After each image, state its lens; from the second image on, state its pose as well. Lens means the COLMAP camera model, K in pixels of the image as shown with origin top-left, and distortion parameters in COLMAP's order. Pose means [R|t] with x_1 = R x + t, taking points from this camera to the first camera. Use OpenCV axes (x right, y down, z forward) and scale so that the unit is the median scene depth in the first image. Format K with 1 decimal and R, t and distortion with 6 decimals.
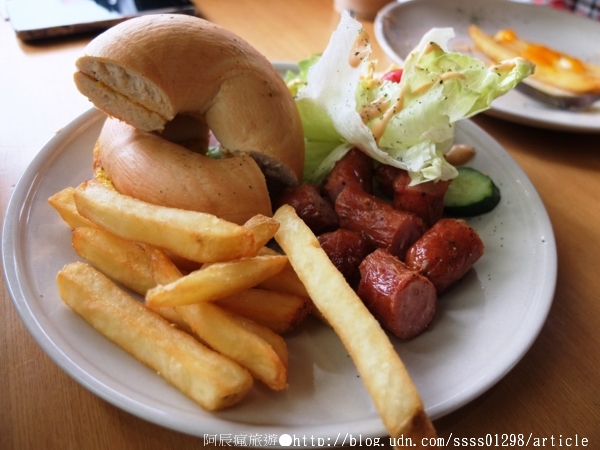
lens RADIAL K [[445.3, 0, 297.4], [0, 445.3, 223.4], [0, 0, 1]] dist [-0.022481, -0.021666]
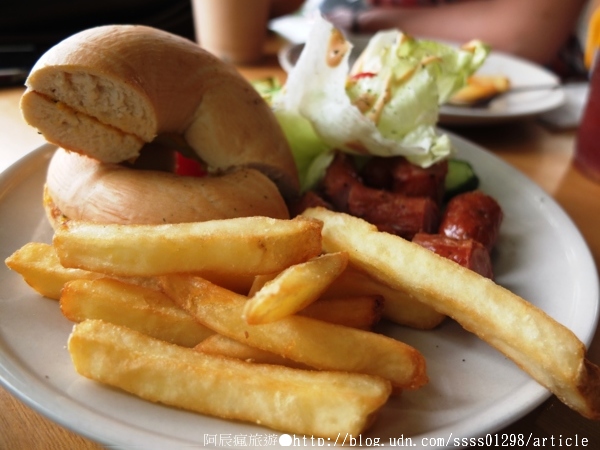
lens RADIAL K [[445.3, 0, 304.6], [0, 445.3, 226.6], [0, 0, 1]] dist [-0.022481, -0.021666]
pose [[0.936274, -0.190688, 0.295008, -0.310733], [0.233495, 0.965280, -0.117108, 0.096995], [-0.262435, 0.178528, 0.948291, 0.162361]]
